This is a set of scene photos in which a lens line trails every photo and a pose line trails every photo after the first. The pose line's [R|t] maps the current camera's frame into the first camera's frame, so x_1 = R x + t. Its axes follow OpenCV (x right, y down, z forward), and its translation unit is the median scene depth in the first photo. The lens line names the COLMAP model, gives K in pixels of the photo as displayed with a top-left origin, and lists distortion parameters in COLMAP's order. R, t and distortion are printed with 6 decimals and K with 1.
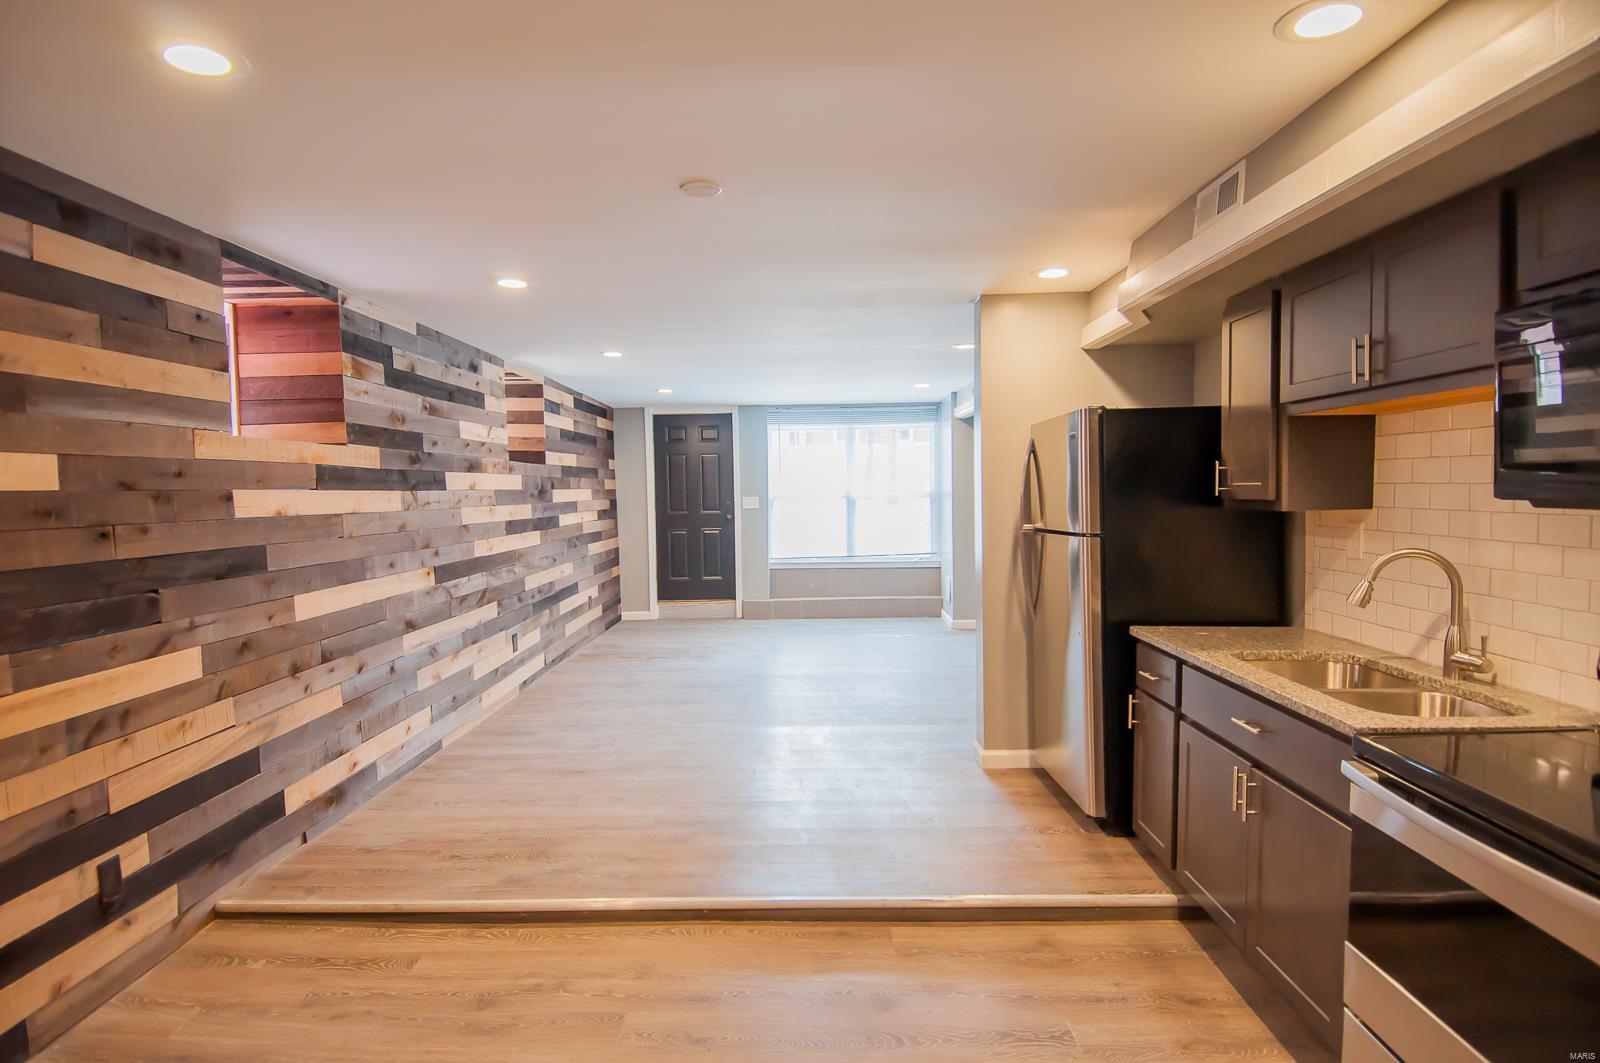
lens RADIAL K [[832.4, 0, 793.3], [0, 832.4, 529.2], [0, 0, 1]] dist [0.040639, -0.046016]
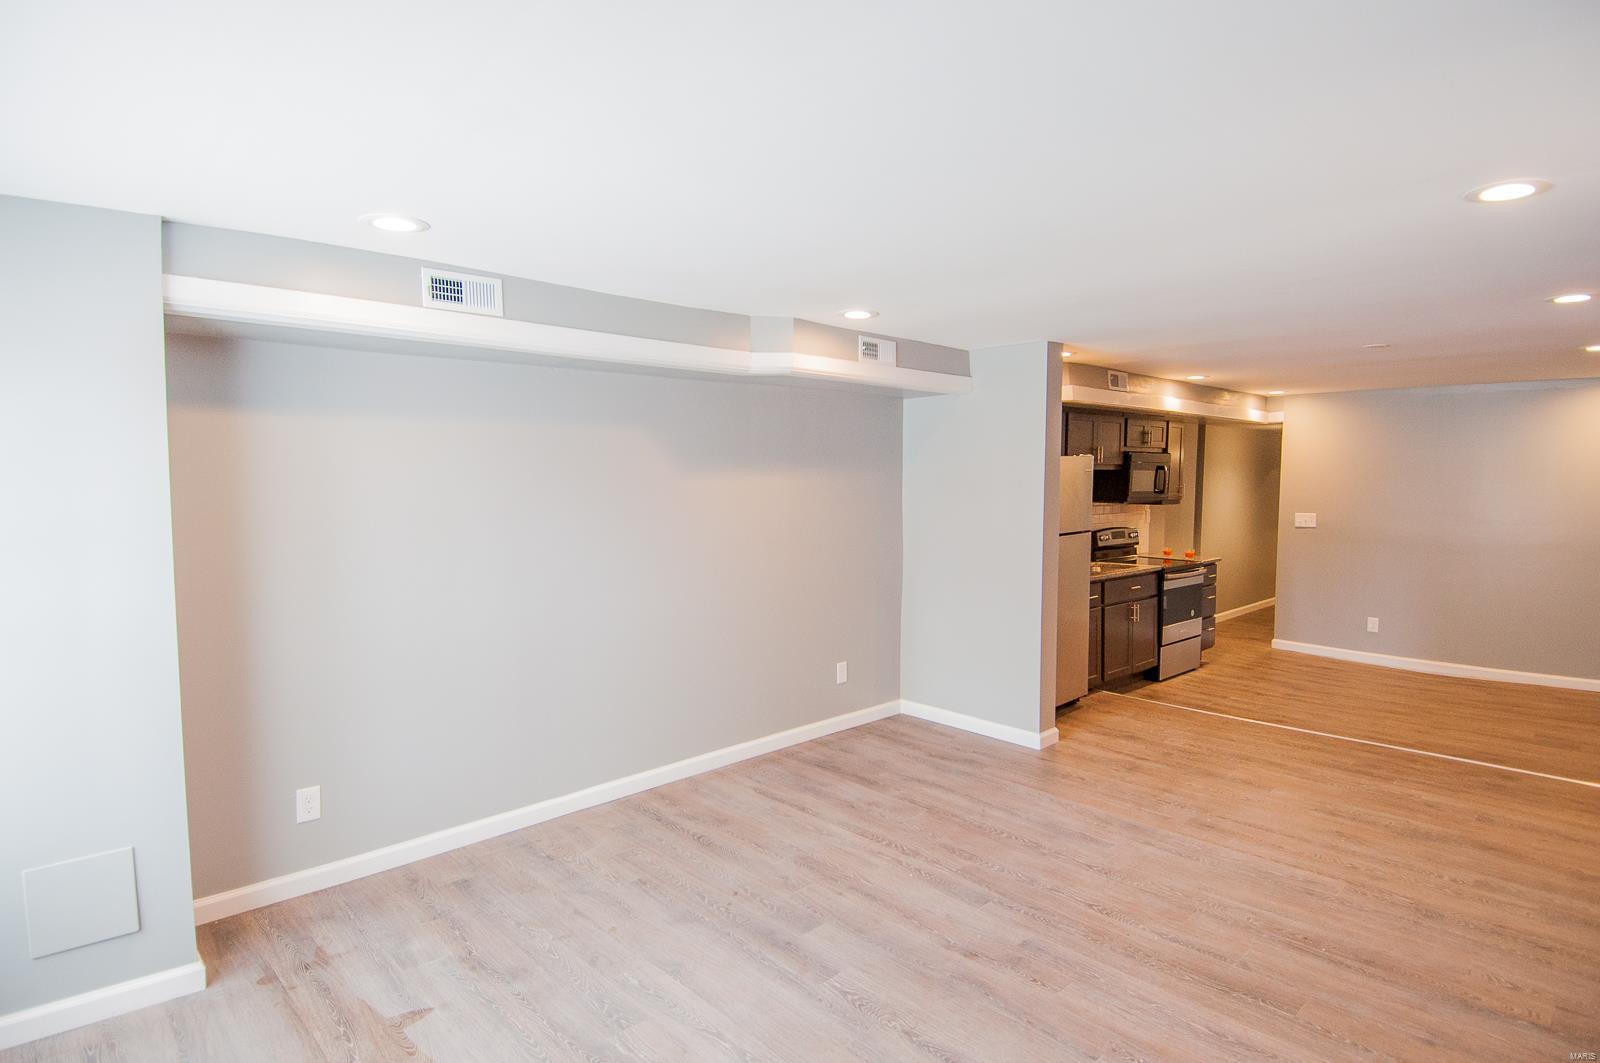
lens RADIAL K [[832.4, 0, 801.6], [0, 832.4, 537.8], [0, 0, 1]] dist [0.040639, -0.046016]
pose [[-0.695087, -0.041413, 0.717732, -0.245387], [0.043759, 0.994051, 0.099735, -0.092896], [-0.717592, 0.100732, -0.689140, 1.383377]]
